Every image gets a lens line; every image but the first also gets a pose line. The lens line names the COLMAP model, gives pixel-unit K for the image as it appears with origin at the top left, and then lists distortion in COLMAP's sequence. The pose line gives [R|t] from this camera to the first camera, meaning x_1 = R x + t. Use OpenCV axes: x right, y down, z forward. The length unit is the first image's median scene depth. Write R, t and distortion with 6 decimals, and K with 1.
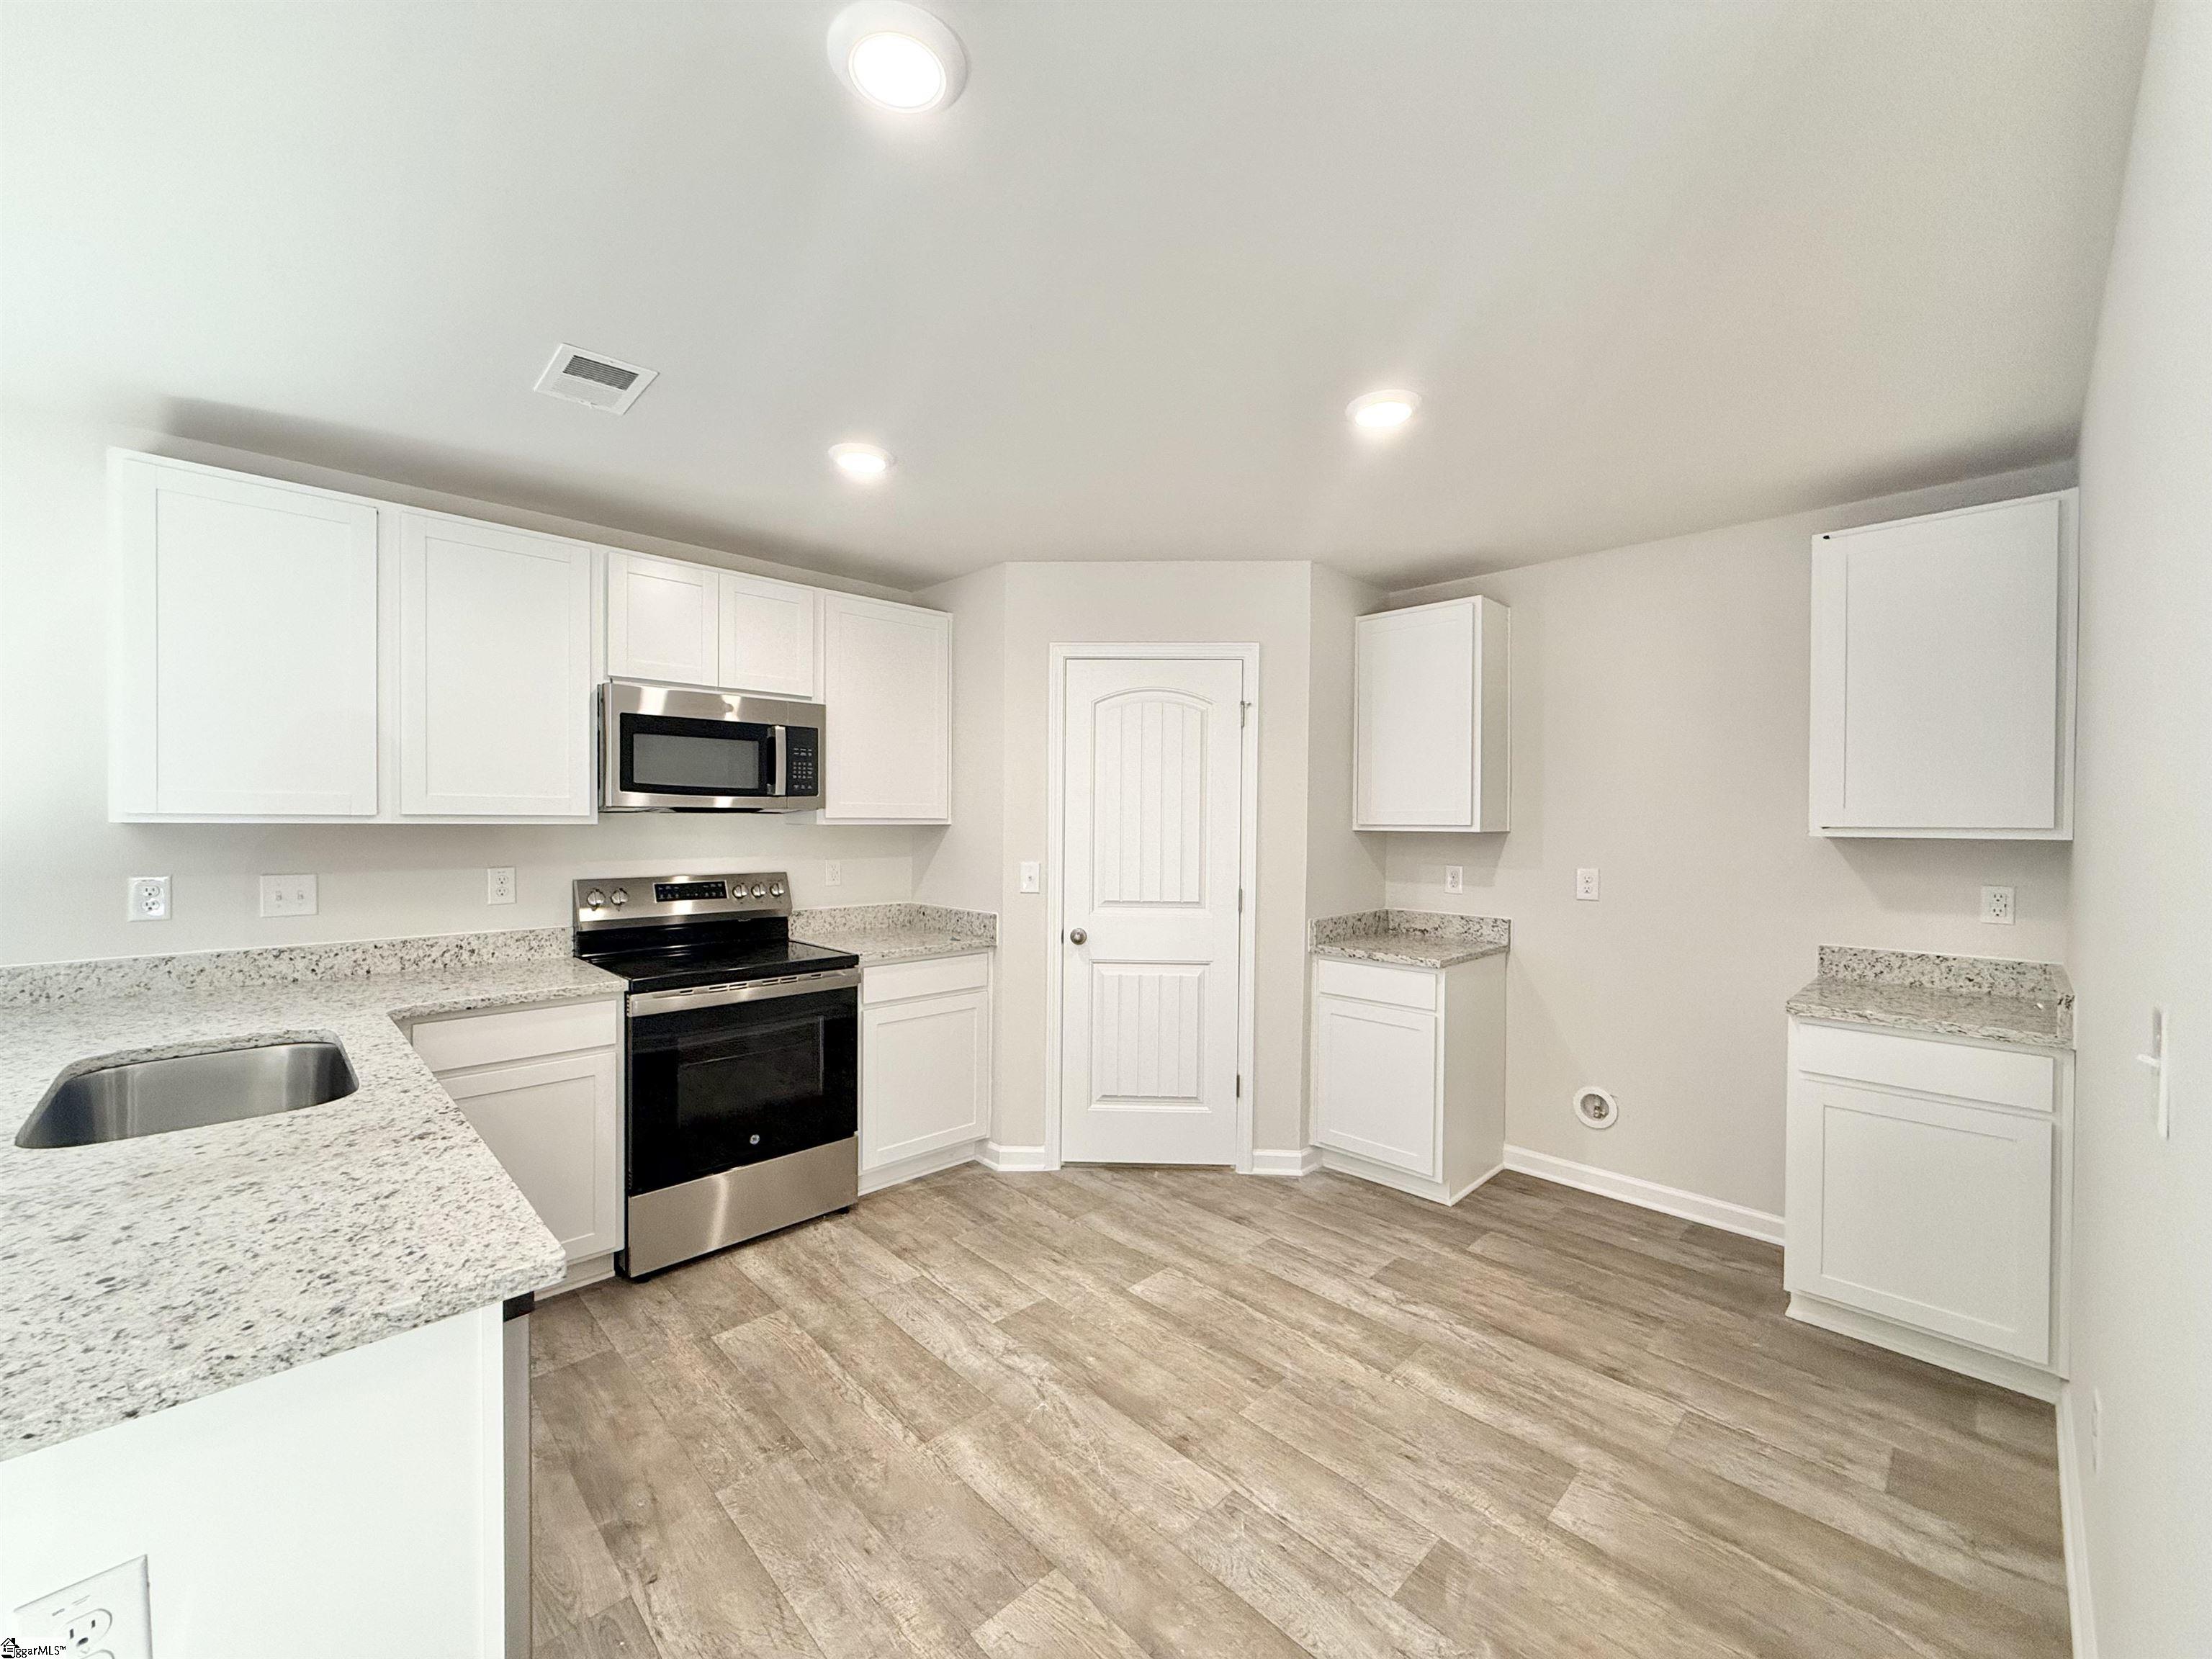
lens RADIAL K [[877.4, 0, 1099.1], [0, 877.4, 829.1], [0, 0, 1]] dist [-0.000074, -0.000134]
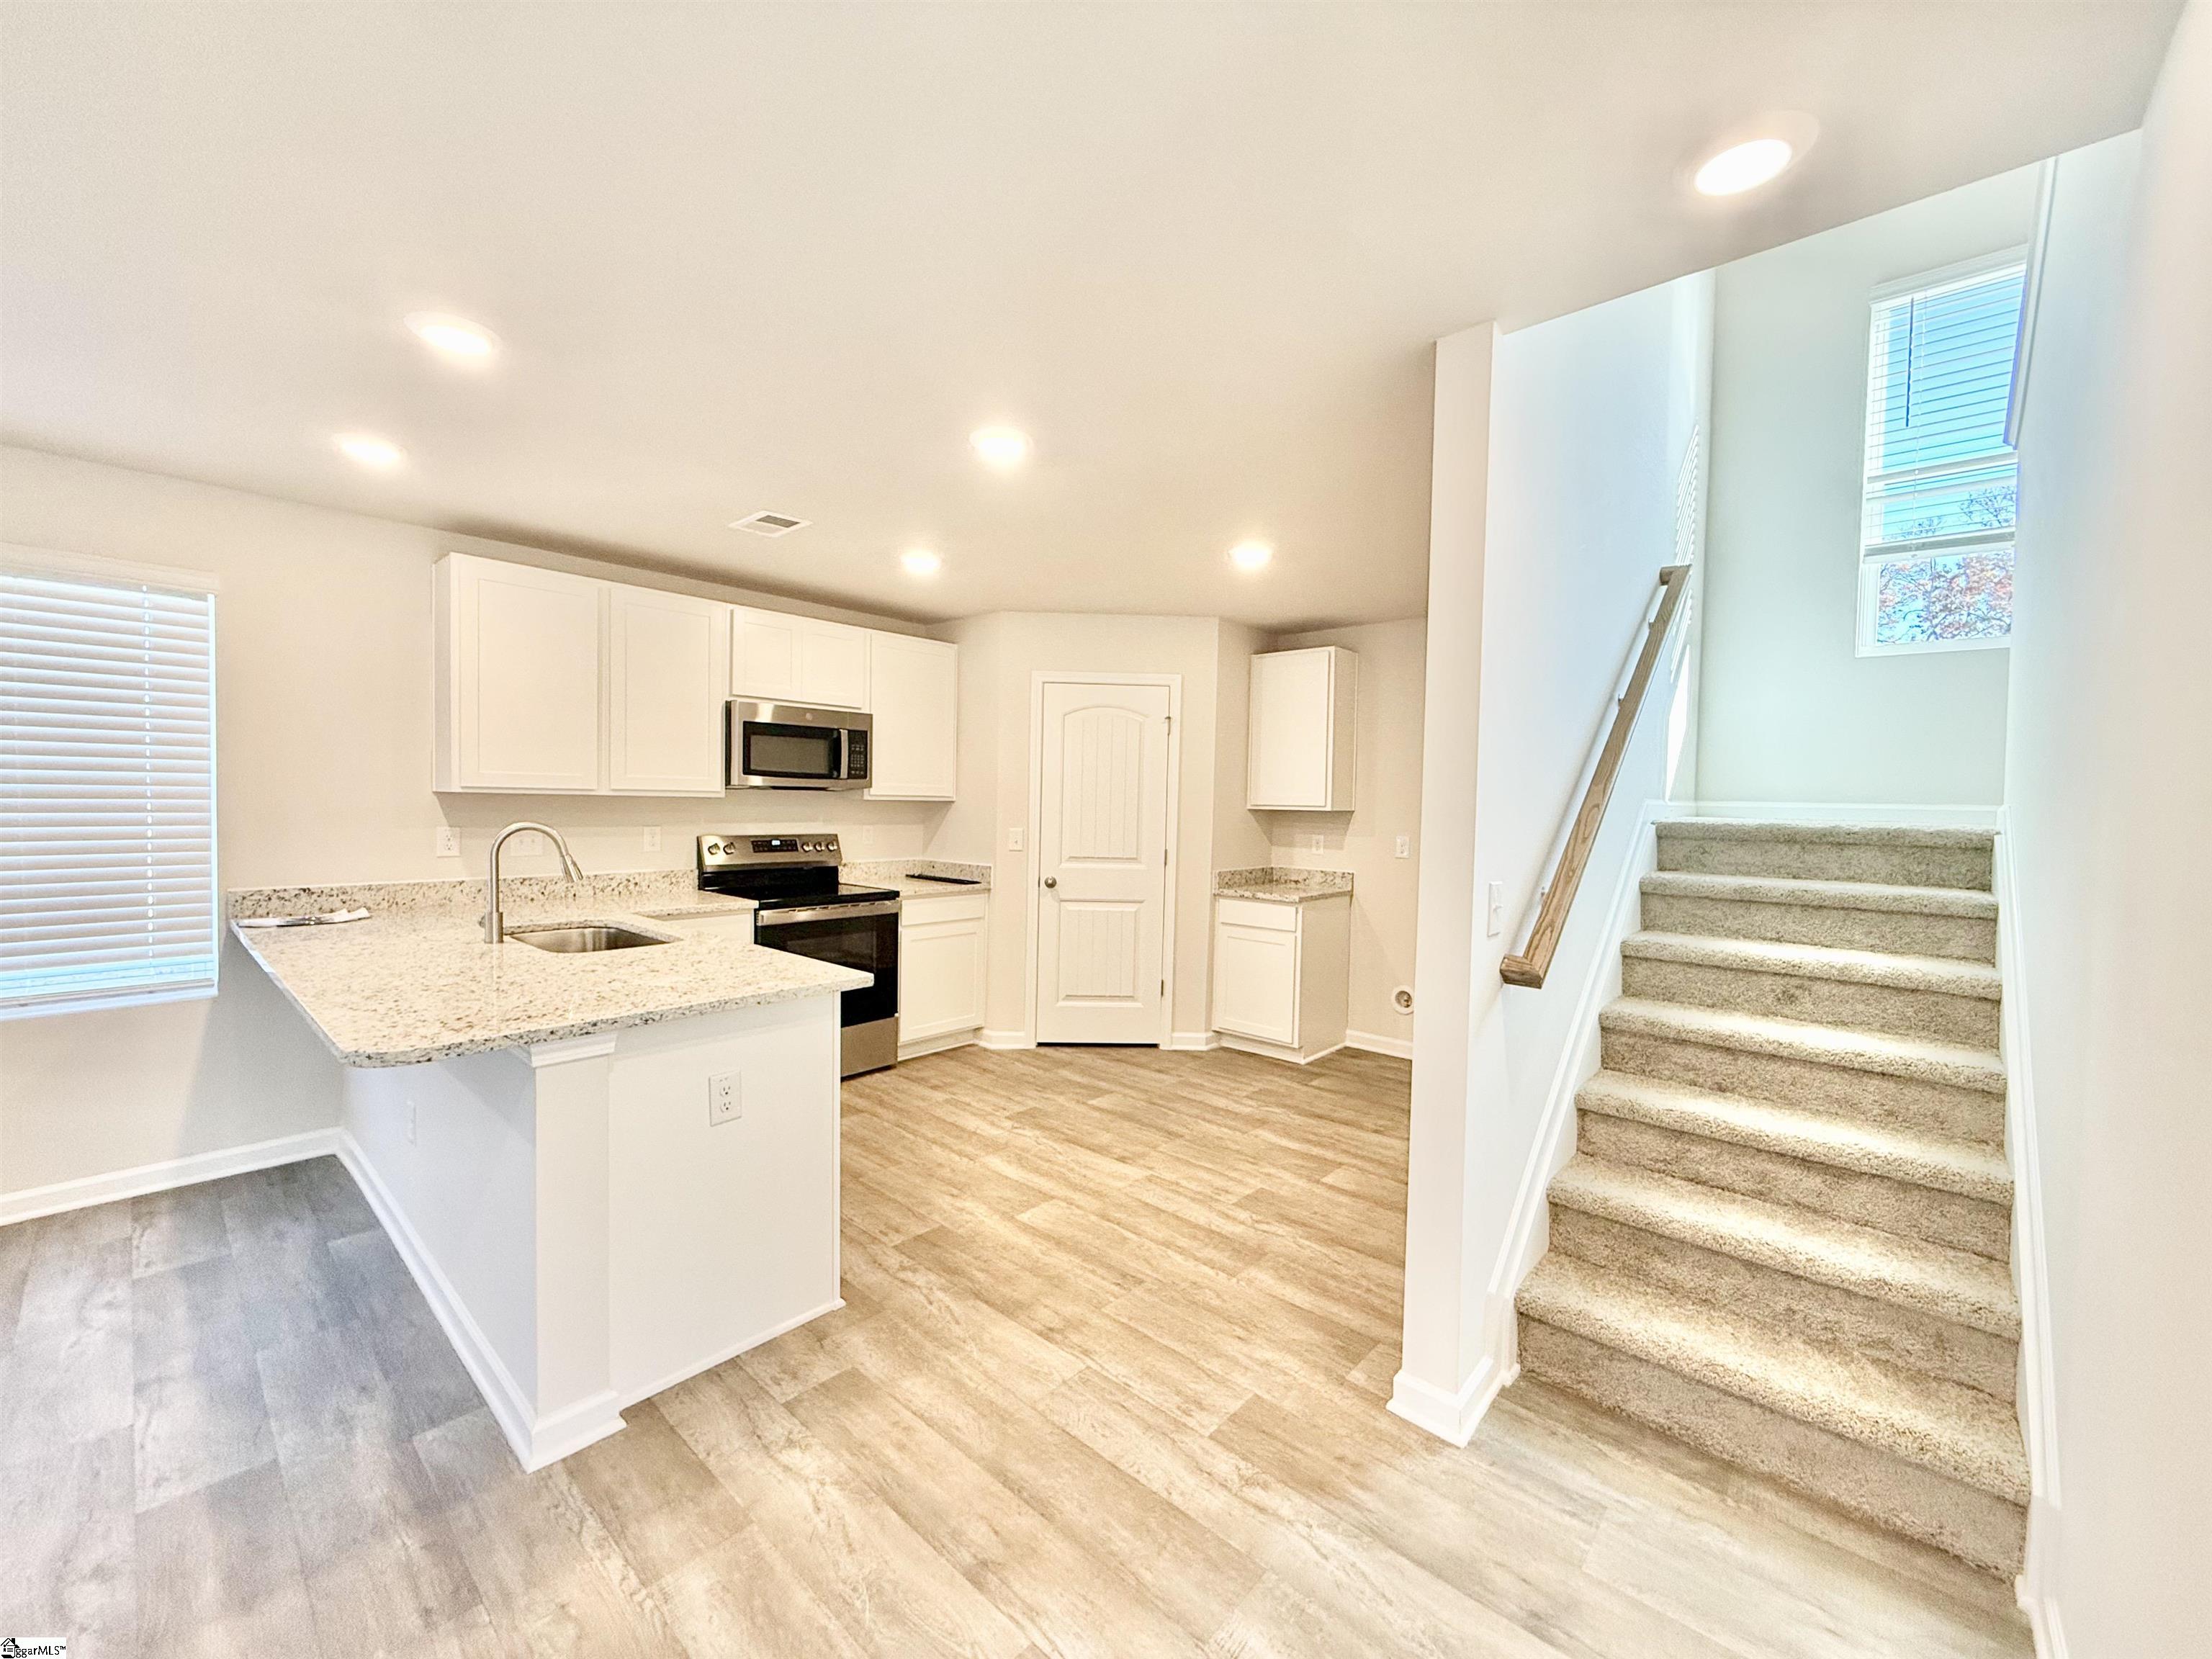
lens RADIAL K [[878.4, 0, 1099.5], [0, 878.4, 830.9], [0, 0, 1]] dist [0.000053, -0.000251]
pose [[0.997486, 0.010662, 0.070053, -0.053070], [-0.012374, 0.999634, 0.024050, 0.007501], [-0.069771, -0.024856, 0.997253, -0.475715]]
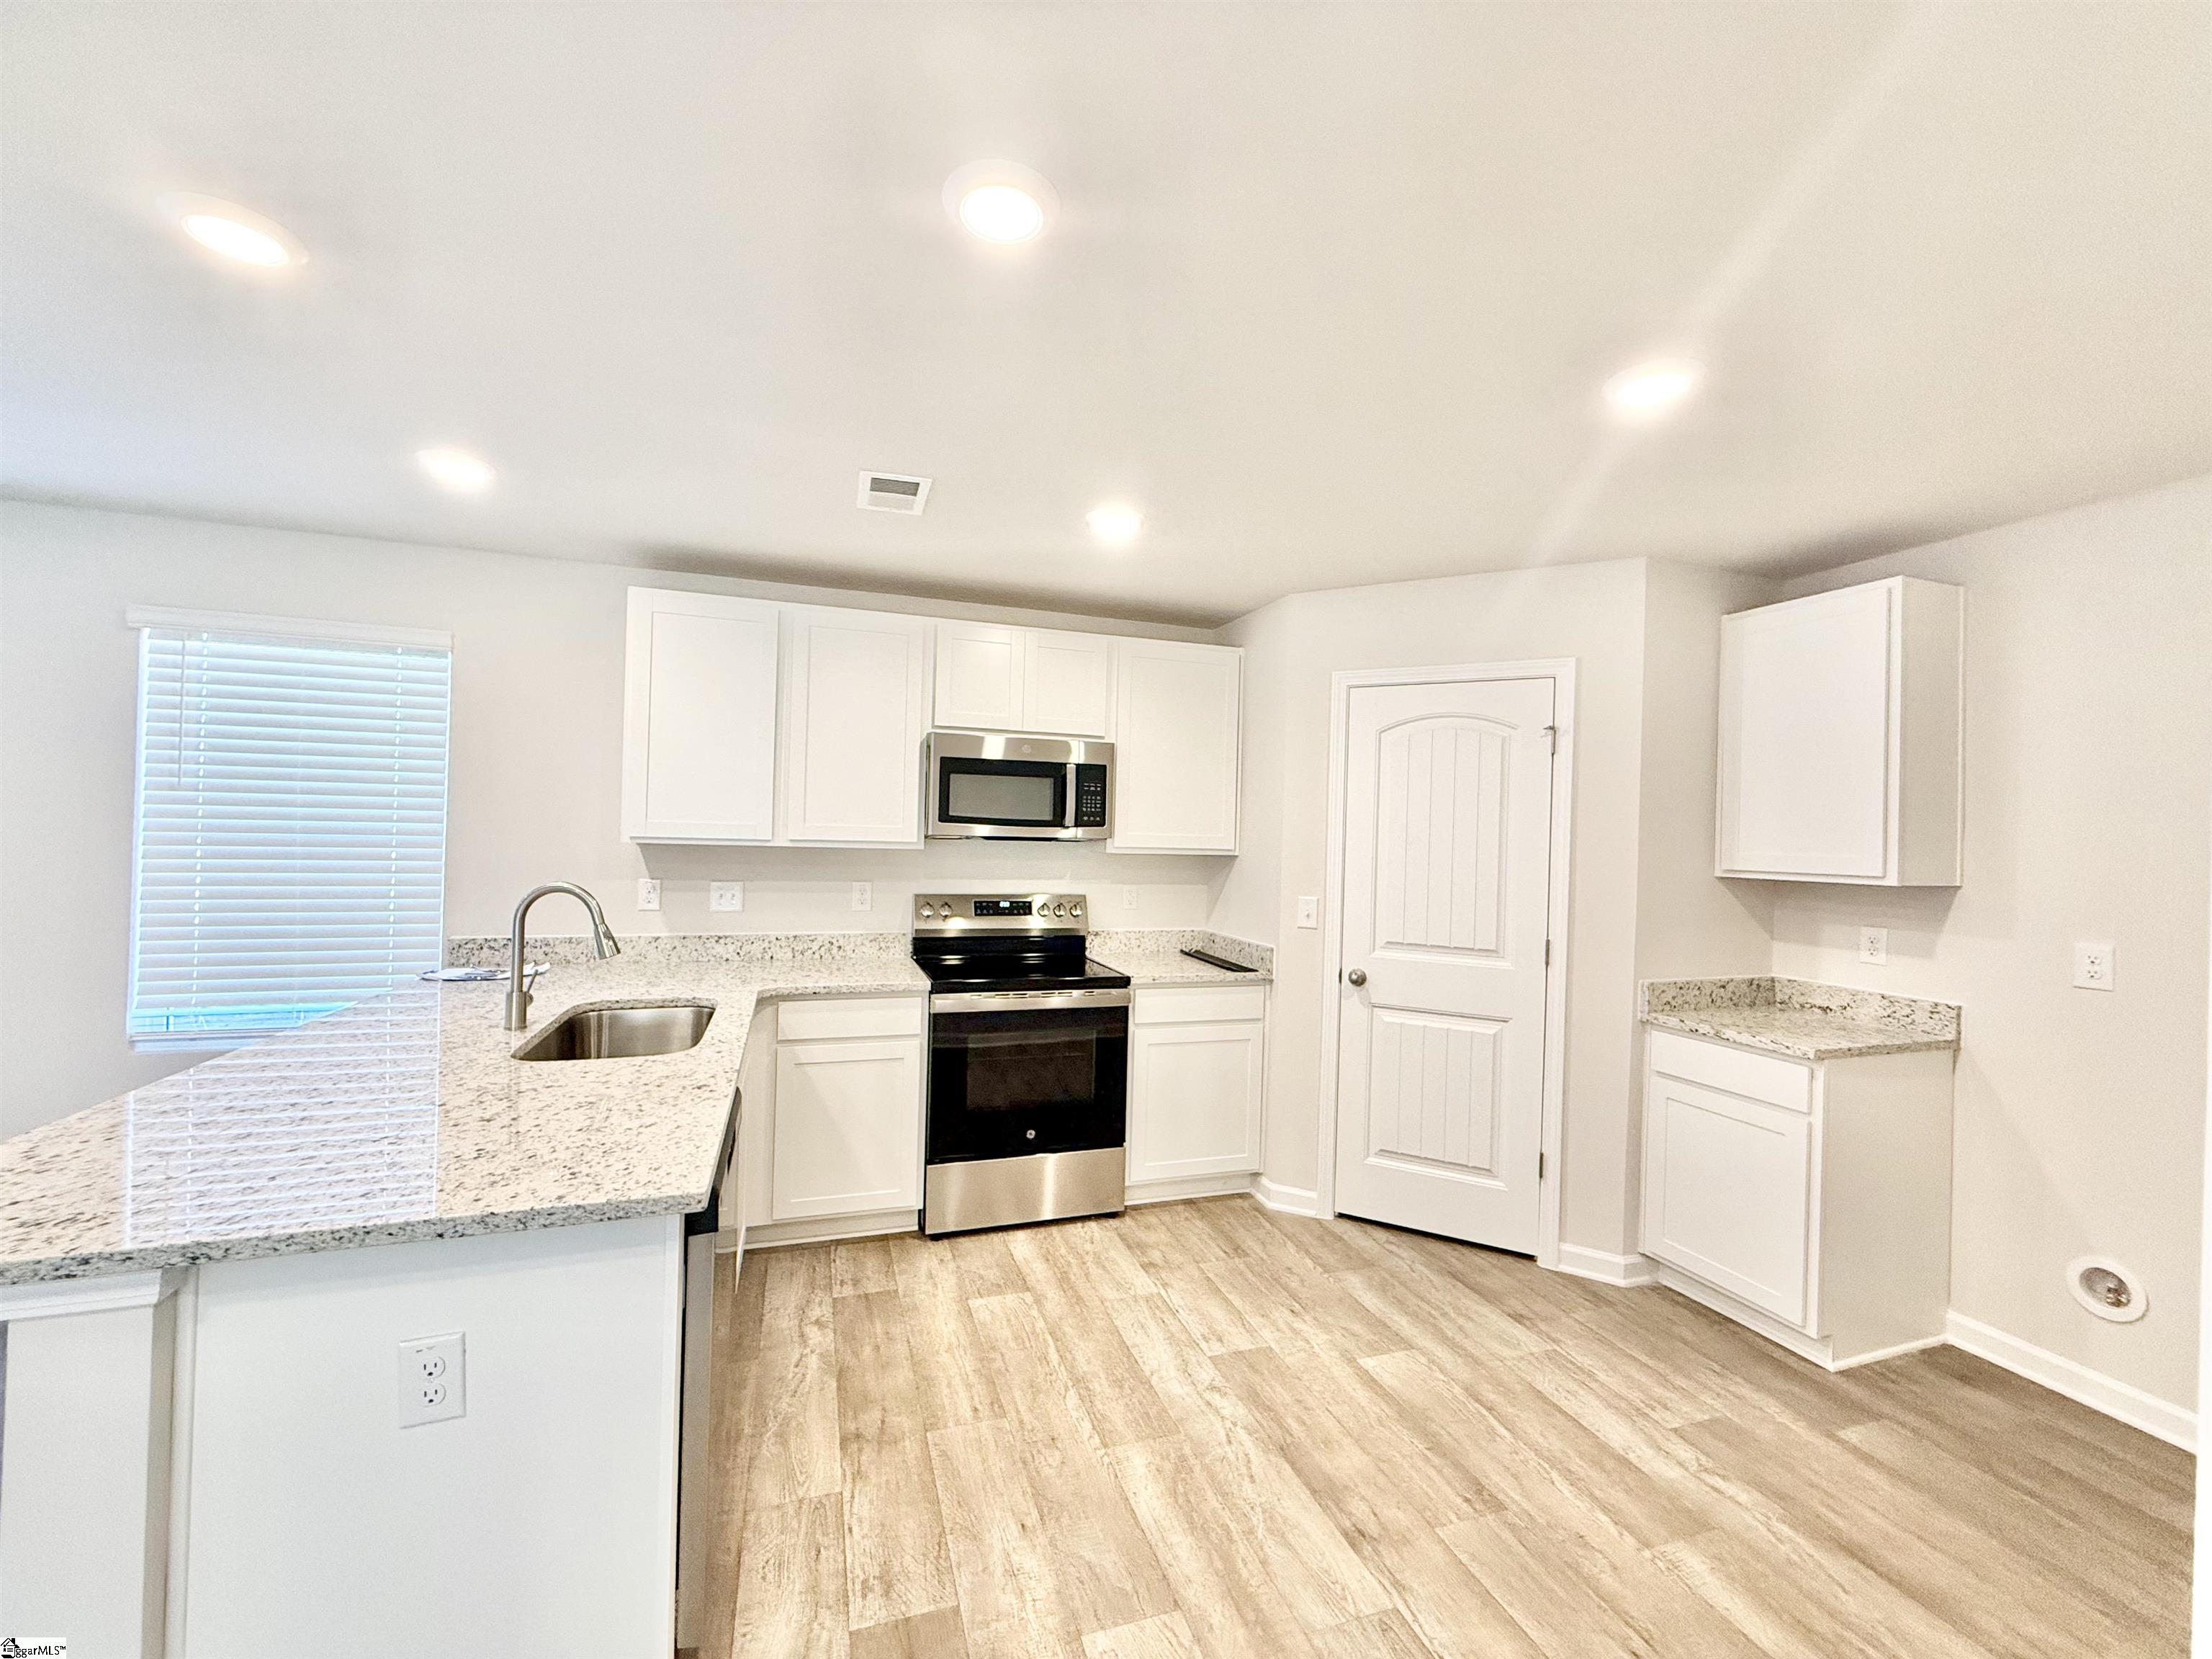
lens RADIAL K [[878.4, 0, 1099.5], [0, 878.4, 830.9], [0, 0, 1]] dist [0.000053, -0.000251]
pose [[0.901133, 0.015934, -0.433249, 0.160834], [-0.025549, 0.999539, -0.016380, -0.016419], [0.432789, 0.025830, 0.901125, 0.017719]]
